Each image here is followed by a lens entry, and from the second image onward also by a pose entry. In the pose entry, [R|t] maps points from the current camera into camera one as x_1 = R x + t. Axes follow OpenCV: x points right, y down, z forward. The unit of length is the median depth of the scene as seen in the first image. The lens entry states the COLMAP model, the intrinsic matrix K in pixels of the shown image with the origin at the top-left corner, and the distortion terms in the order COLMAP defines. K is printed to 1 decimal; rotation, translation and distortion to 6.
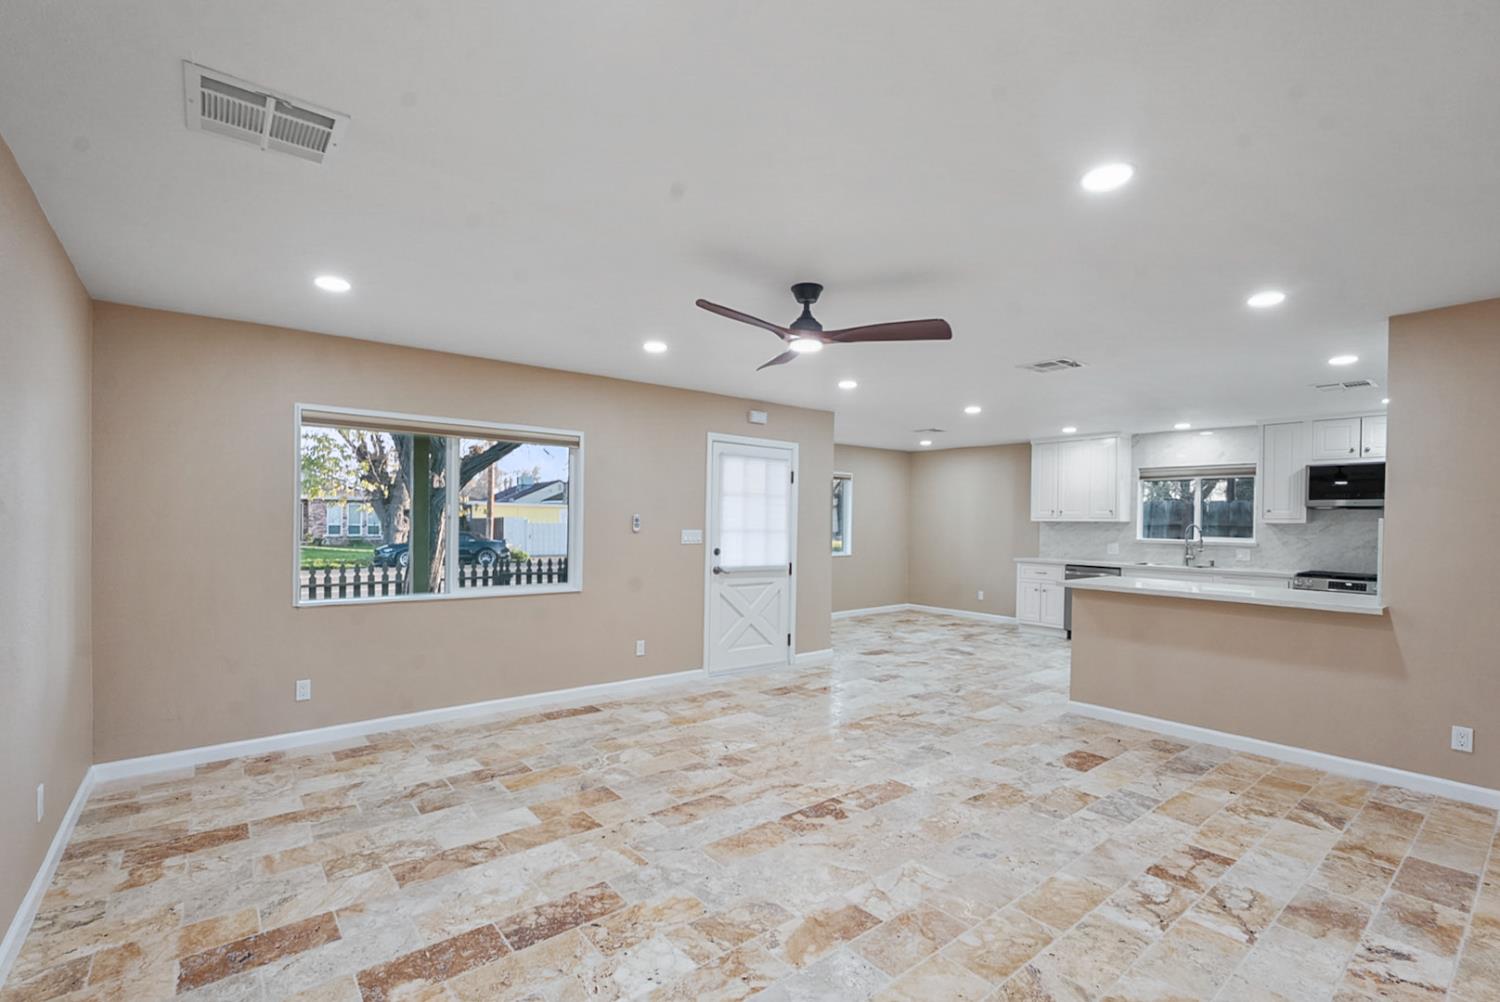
lens RADIAL K [[670.1, 0, 747.2], [0, 670.1, 527.4], [0, 0, 1]] dist [-0.002251, -0.000251]
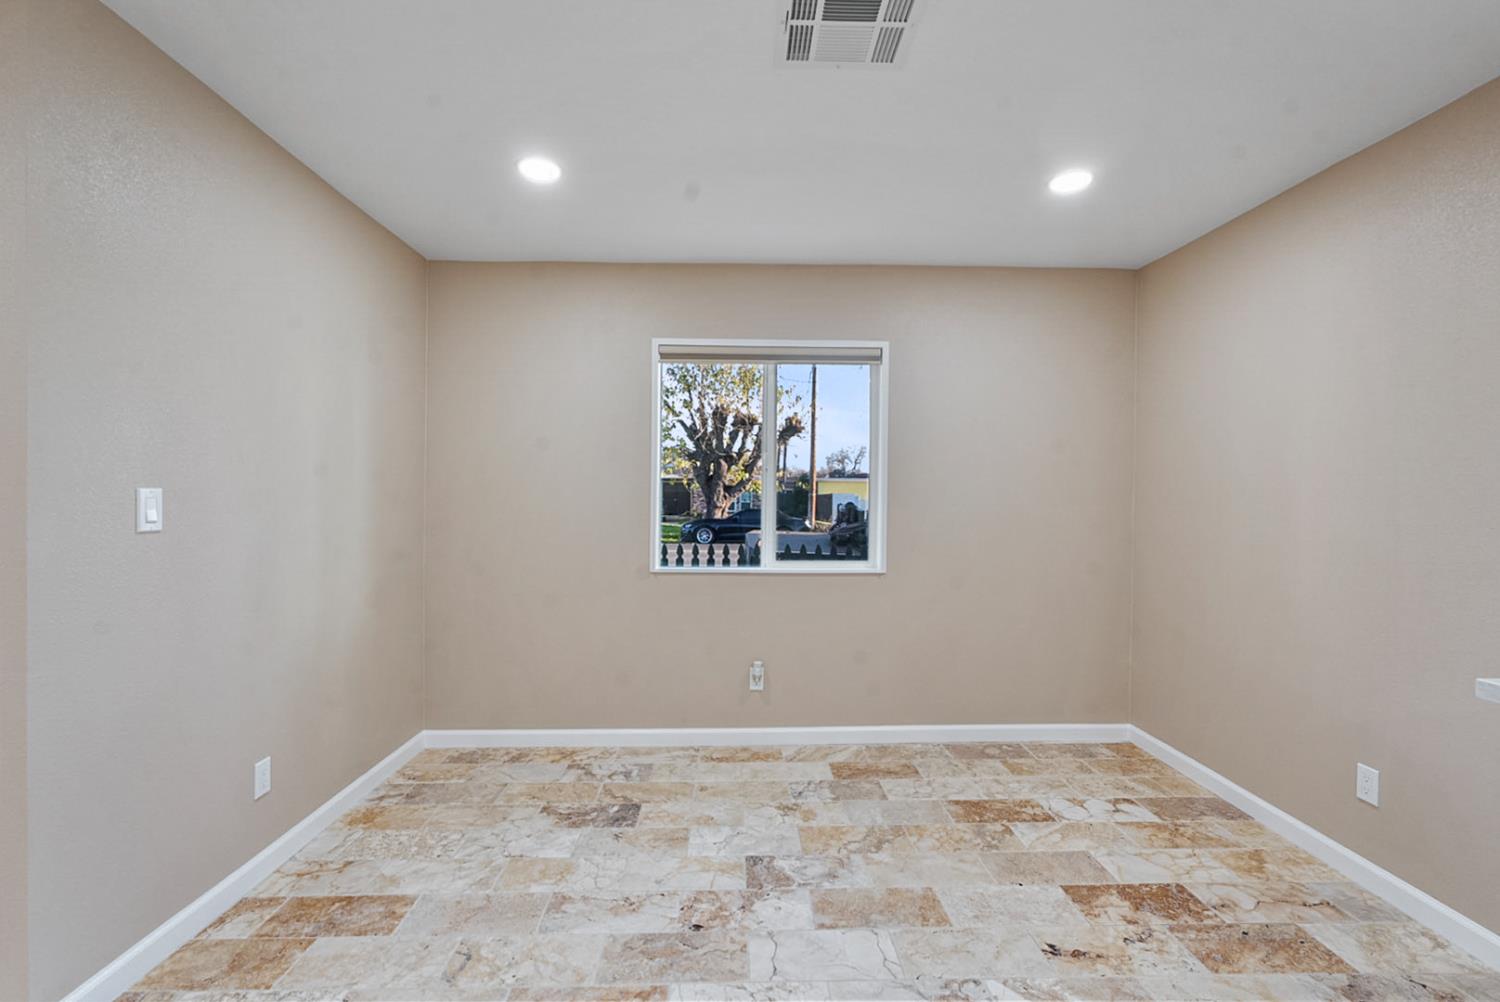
lens RADIAL K [[657.4, 0, 730.8], [0, 657.4, 506.5], [0, 0, 1]] dist [-0.001130, 0.000228]
pose [[0.791825, 0.004260, -0.610734, 0.371676], [-0.001779, 0.999988, 0.004669, 0.006724], [0.610746, -0.002610, 0.791822, 0.815492]]
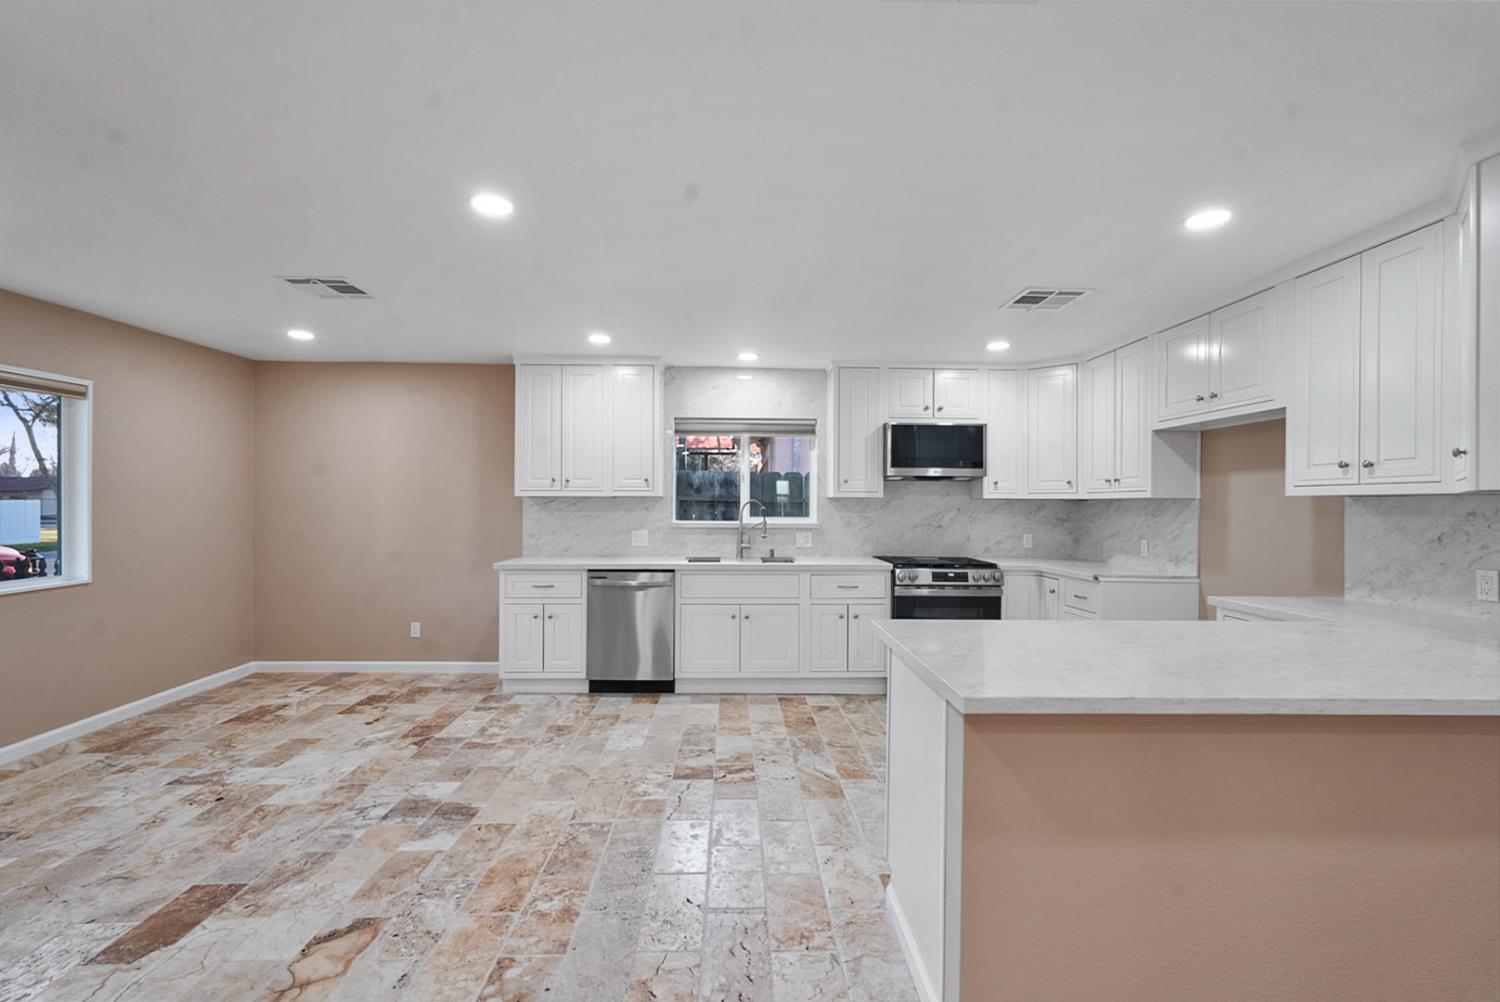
lens RADIAL K [[658.5, 0, 749.2], [0, 658.5, 505.8], [0, 0, 1]] dist [-0.012412, 0.007537]
pose [[0.609464, -0.014595, 0.792680, 0.102808], [0.011131, 0.999890, 0.009852, -0.004614], [-0.792736, 0.002819, 0.609559, 0.529416]]
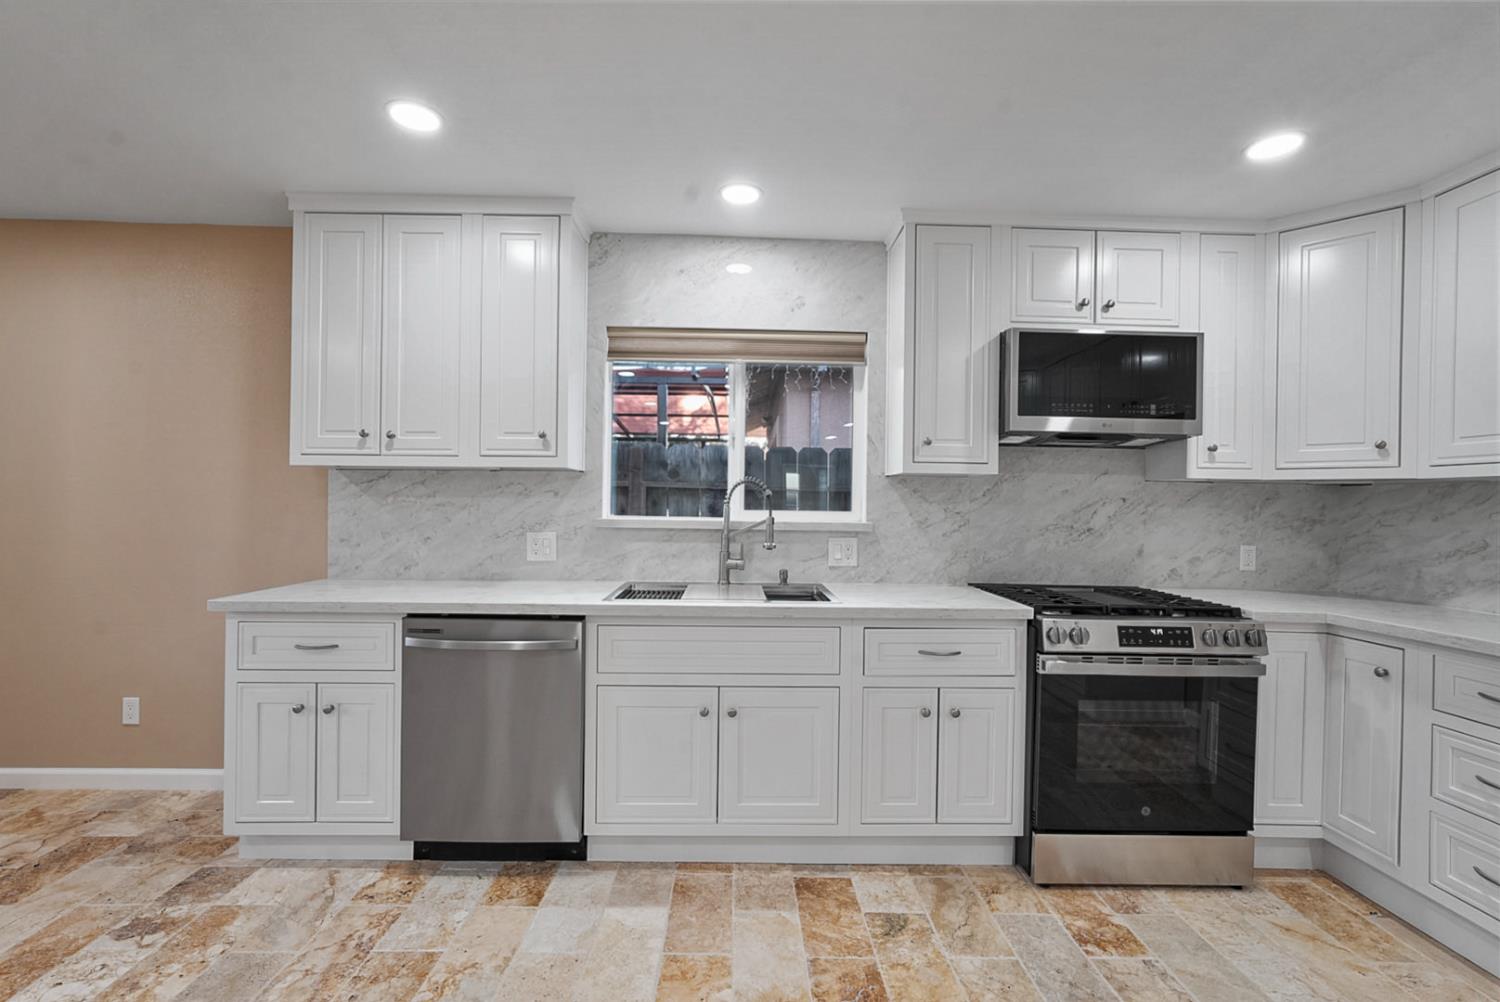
lens RADIAL K [[658.5, 0, 749.2], [0, 658.5, 505.8], [0, 0, 1]] dist [-0.012412, 0.007537]
pose [[0.616623, -0.012093, 0.787166, 0.342822], [0.002010, 0.999903, 0.013788, 0.005819], [-0.787256, -0.006920, 0.616588, 0.705550]]
